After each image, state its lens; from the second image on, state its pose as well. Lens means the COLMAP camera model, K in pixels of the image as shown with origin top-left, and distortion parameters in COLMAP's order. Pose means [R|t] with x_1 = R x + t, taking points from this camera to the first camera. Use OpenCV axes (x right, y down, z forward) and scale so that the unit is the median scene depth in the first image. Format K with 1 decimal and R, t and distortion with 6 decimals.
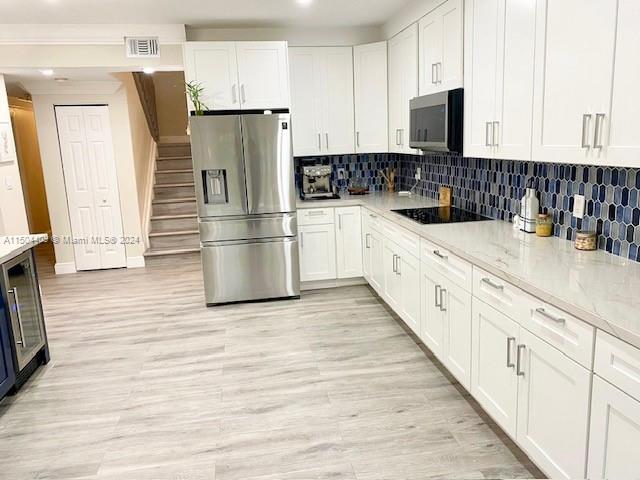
lens RADIAL K [[500.9, 0, 320.0], [0, 500.9, 240.0], [0, 0, 1]] dist [0.064688, -0.070763]
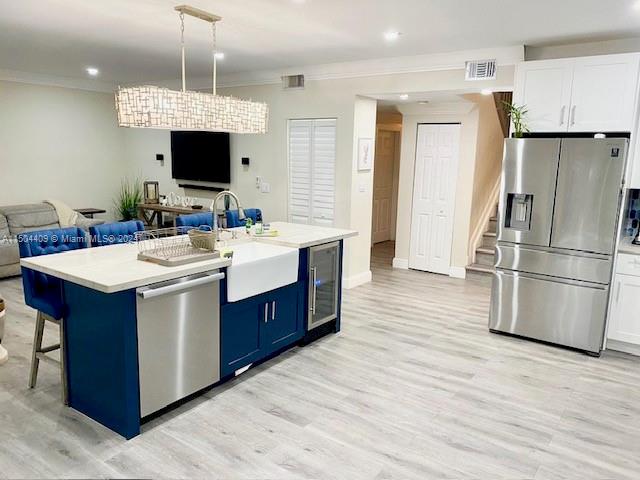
lens RADIAL K [[500.9, 0, 320.0], [0, 500.9, 240.0], [0, 0, 1]] dist [0.064688, -0.070763]
pose [[0.703535, 0.182326, -0.686874, 0.207018], [-0.199525, 0.978330, 0.055326, -0.034177], [0.682076, 0.098125, 0.724668, 0.060938]]
